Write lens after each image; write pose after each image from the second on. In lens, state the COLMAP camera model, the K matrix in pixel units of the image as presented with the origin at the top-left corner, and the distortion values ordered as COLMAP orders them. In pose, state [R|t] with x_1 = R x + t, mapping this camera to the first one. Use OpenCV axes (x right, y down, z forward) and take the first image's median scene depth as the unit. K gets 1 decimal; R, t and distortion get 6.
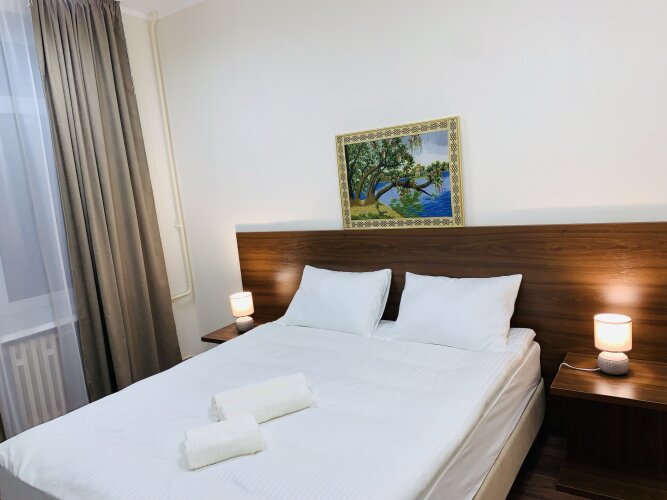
lens RADIAL K [[511.3, 0, 331.8], [0, 511.3, 247.6], [0, 0, 1]] dist [0.023590, -0.031739]
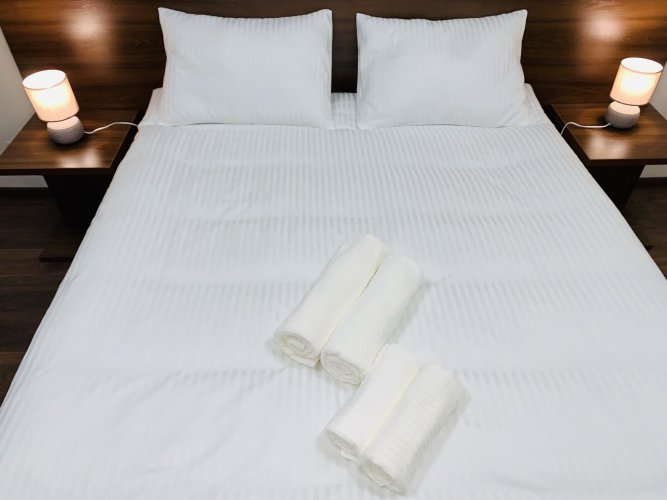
lens RADIAL K [[511.3, 0, 337.5], [0, 511.3, 259.1], [0, 0, 1]] dist [0.023590, -0.031739]
pose [[0.803506, -0.330857, 0.494885, -0.303597], [0.003193, 0.833710, 0.552194, -0.052578], [-0.595288, -0.442111, 0.670948, 0.445901]]
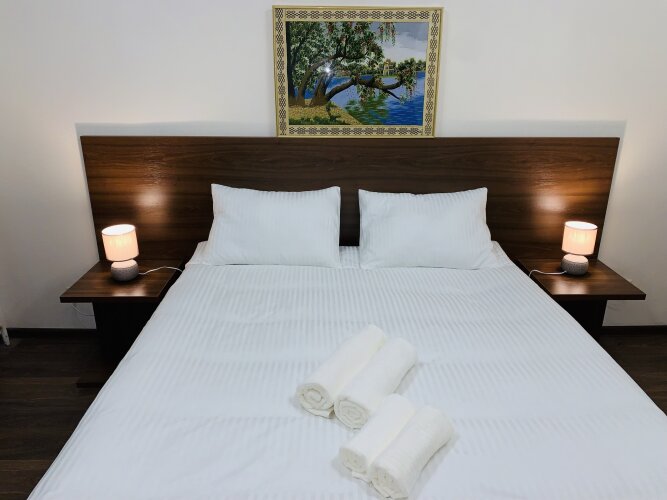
lens RADIAL K [[511.3, 0, 334.5], [0, 511.3, 250.4], [0, 0, 1]] dist [0.023590, -0.031739]
pose [[0.808667, -0.099812, 0.579737, -0.406055], [-0.002545, 0.984898, 0.173118, 0.000183], [-0.588261, -0.141470, 0.796200, 0.324537]]
